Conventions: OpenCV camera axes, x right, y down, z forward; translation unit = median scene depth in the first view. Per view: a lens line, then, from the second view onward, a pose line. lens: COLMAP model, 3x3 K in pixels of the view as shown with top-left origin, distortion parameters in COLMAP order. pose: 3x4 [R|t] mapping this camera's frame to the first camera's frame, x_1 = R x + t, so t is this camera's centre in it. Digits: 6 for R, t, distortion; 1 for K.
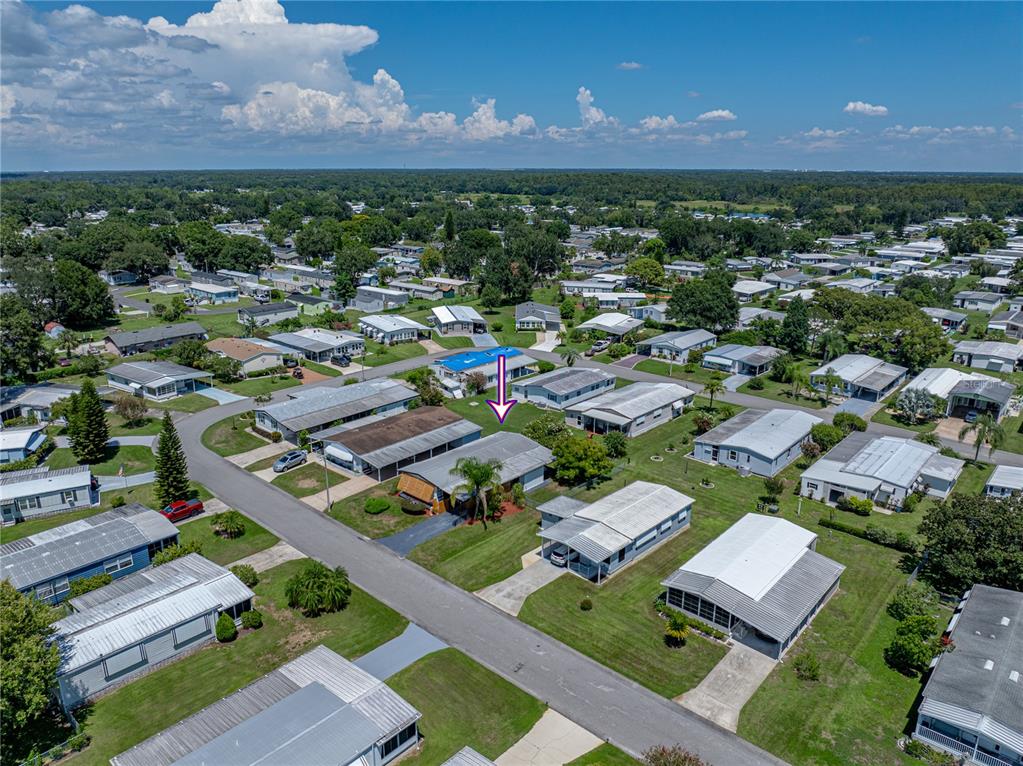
lens RADIAL K [[735.2, 0, 510.8], [0, 735.2, 381.1], [0, 0, 1]] dist [-0.050253, 0.030592]
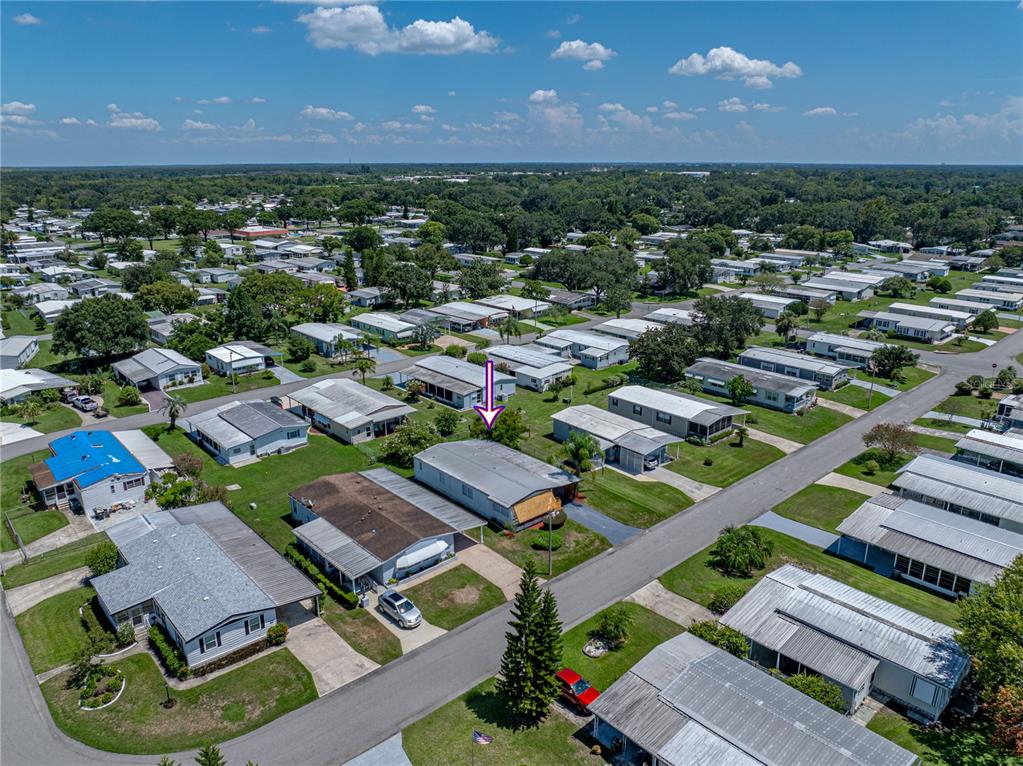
lens RADIAL K [[735.2, 0, 510.3], [0, 735.2, 383.6], [0, 0, 1]] dist [-0.050253, 0.030592]
pose [[0.098332, -0.291452, 0.951518, -0.881853], [0.282382, 0.925022, 0.254154, -0.219737], [-0.954249, 0.243700, 0.173260, 0.770721]]
